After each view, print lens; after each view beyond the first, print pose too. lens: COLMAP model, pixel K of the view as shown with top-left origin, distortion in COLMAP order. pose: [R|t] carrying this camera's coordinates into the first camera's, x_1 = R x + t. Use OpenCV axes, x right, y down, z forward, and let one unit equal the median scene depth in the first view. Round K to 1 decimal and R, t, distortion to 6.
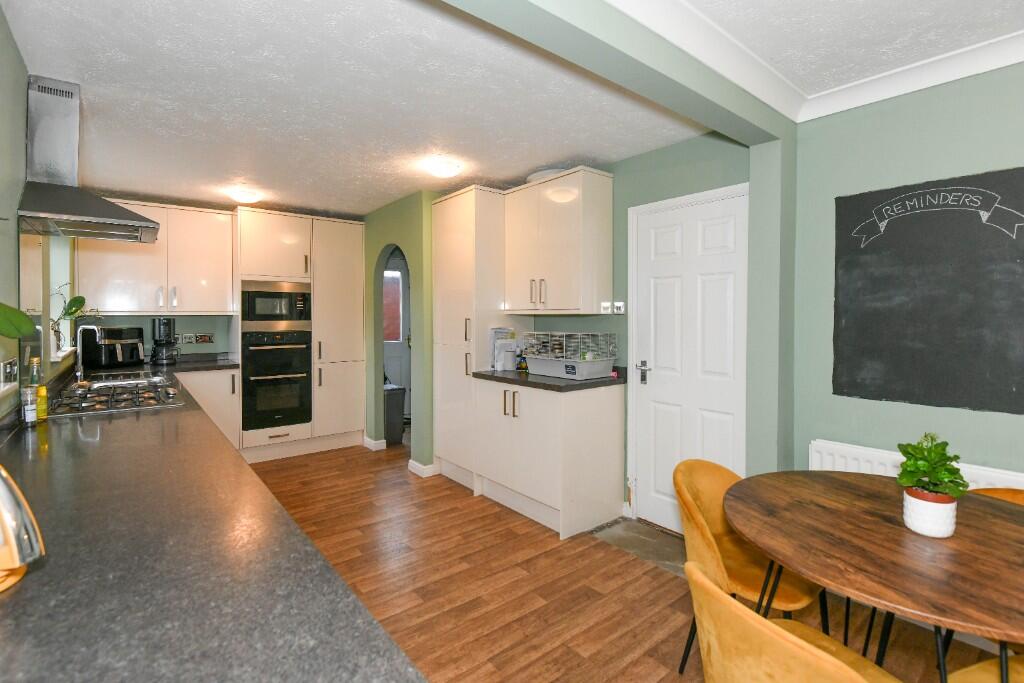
lens RADIAL K [[484.2, 0, 509.7], [0, 484.2, 317.9], [0, 0, 1]] dist [0.016967, -0.021810]
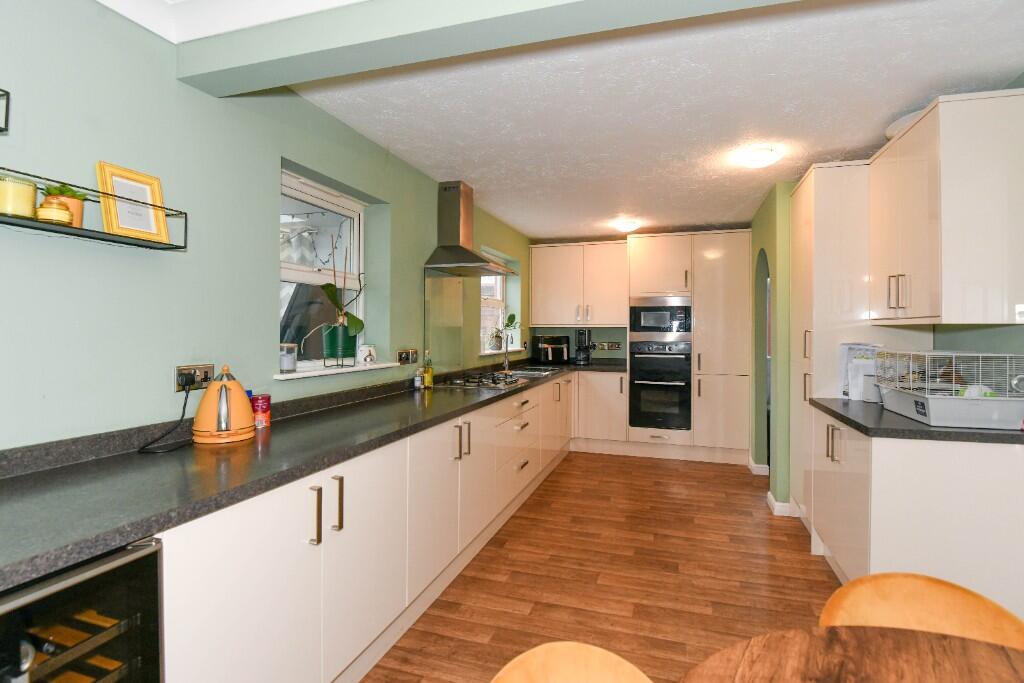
lens RADIAL K [[484.9, 0, 535.8], [0, 484.9, 322.5], [0, 0, 1]] dist [0.009312, -0.023717]
pose [[0.569615, -0.008534, -0.821867, 0.338631], [-0.008391, 0.999834, -0.016198, 0.004882], [0.821869, 0.016123, 0.569449, 0.177501]]
